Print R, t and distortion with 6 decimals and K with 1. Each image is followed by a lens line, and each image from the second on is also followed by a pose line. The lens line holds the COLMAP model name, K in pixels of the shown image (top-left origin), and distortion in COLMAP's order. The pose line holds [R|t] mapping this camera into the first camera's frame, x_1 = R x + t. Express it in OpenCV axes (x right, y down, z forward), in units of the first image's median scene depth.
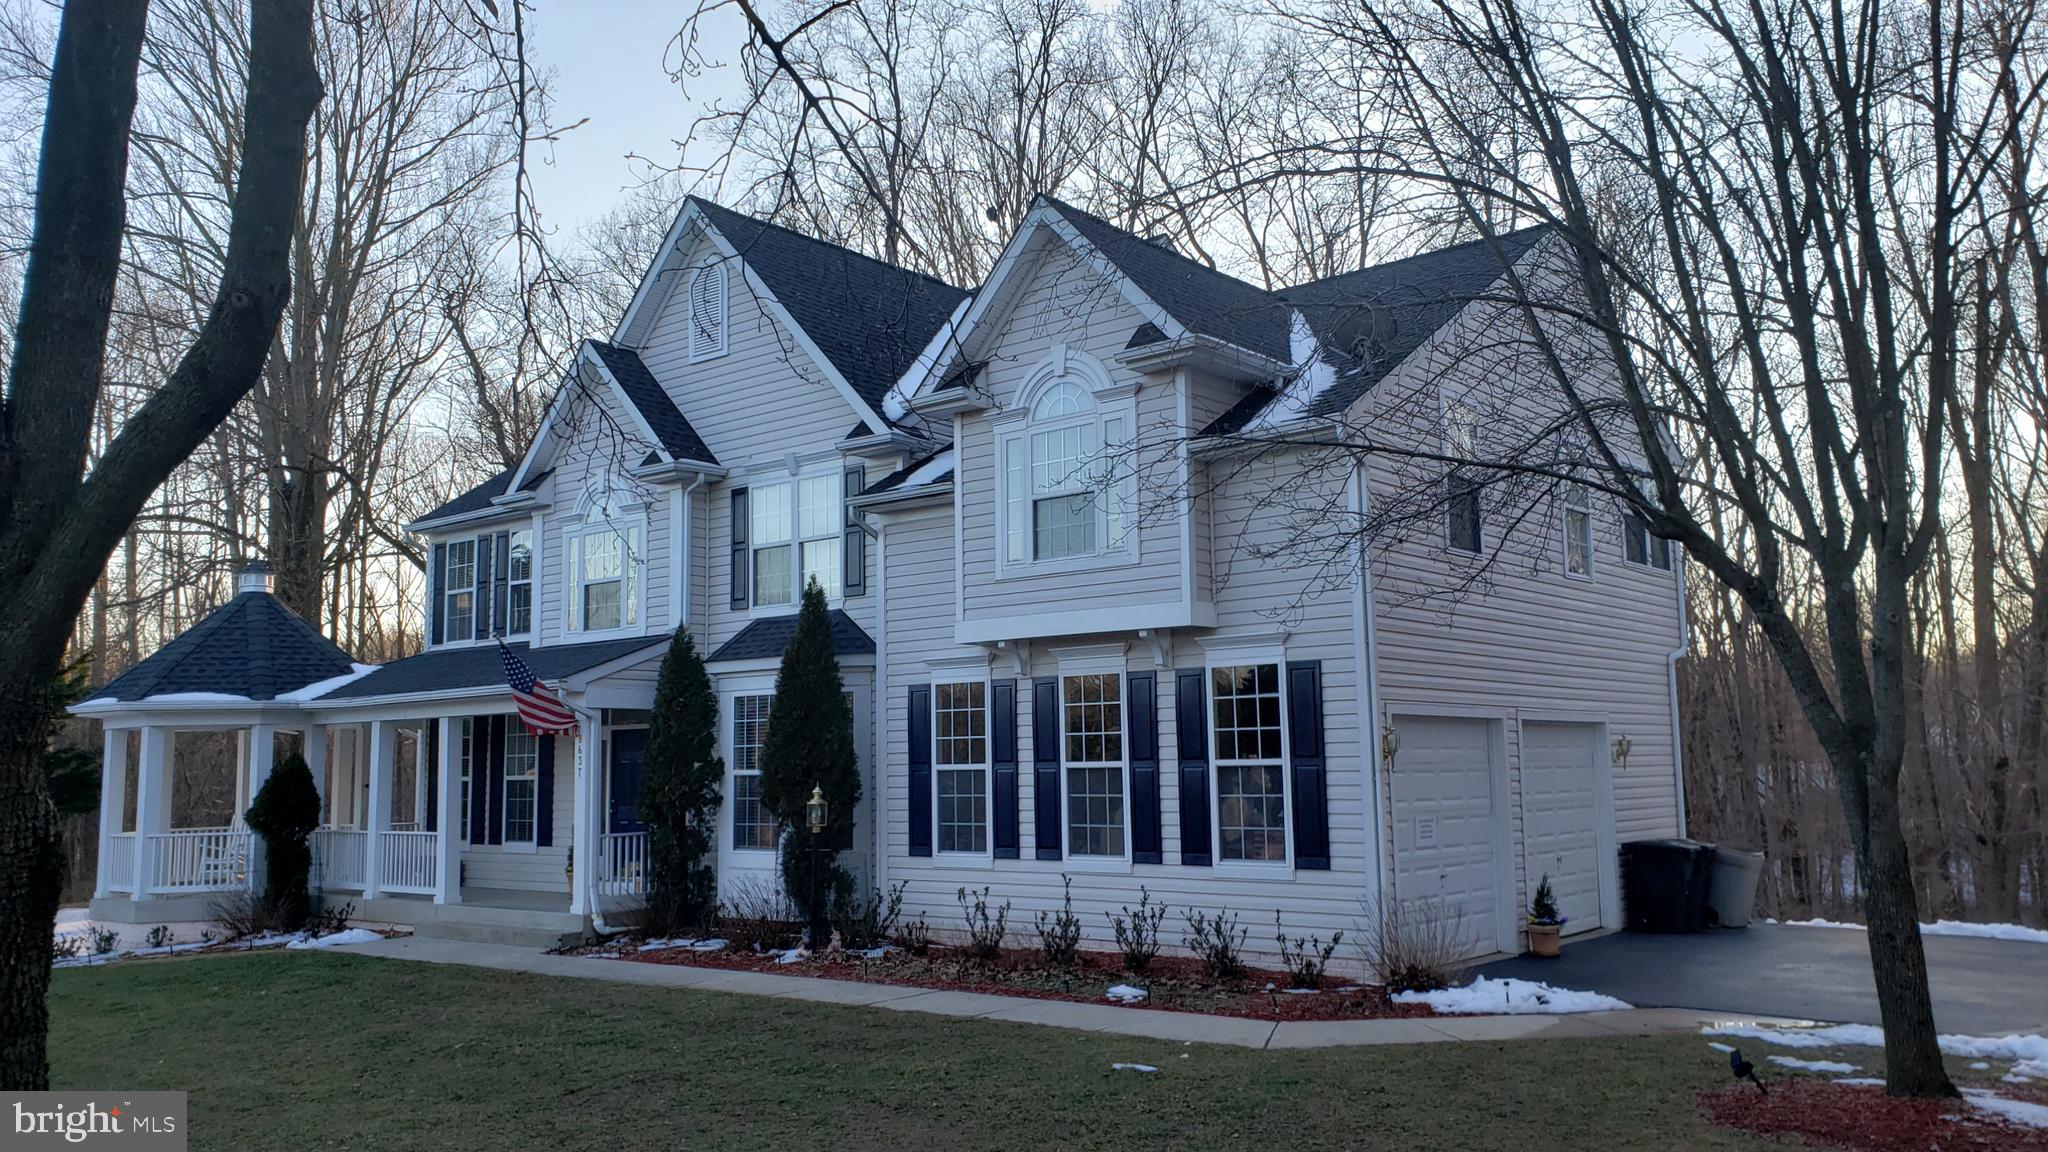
lens RADIAL K [[1656.4, 0, 1024.0], [0, 1656.4, 576.0], [0, 0, 1]] dist [0.021339, -0.002561]
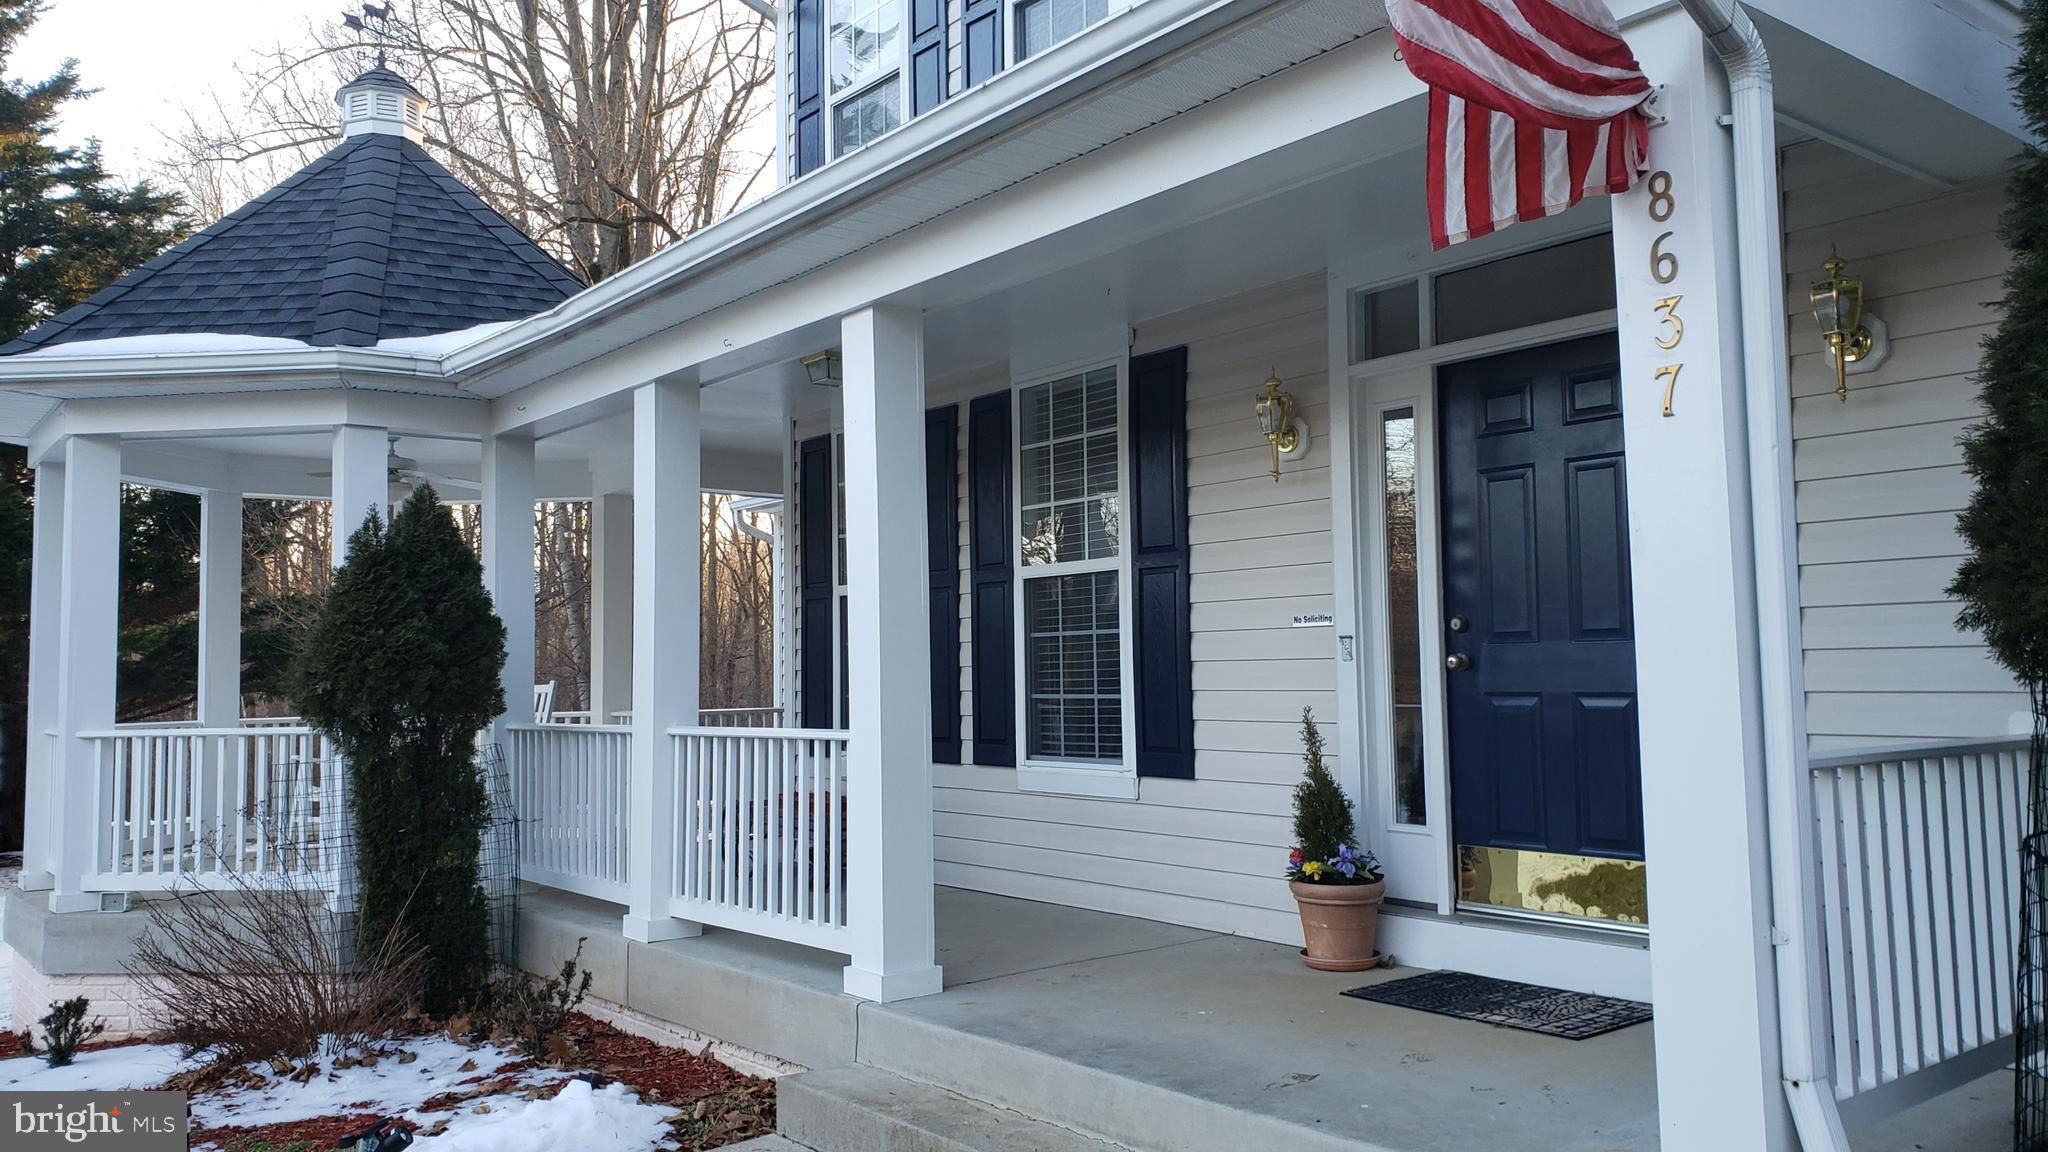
lens RADIAL K [[1575.4, 0, 1024.0], [0, 1575.4, 576.0], [0, 0, 1]] dist [0.029453, 0.003961]
pose [[0.981929, -0.012160, -0.188857, -0.257098], [0.024068, 0.997854, 0.060887, 0.105465], [0.187711, -0.064332, 0.980115, 0.702649]]
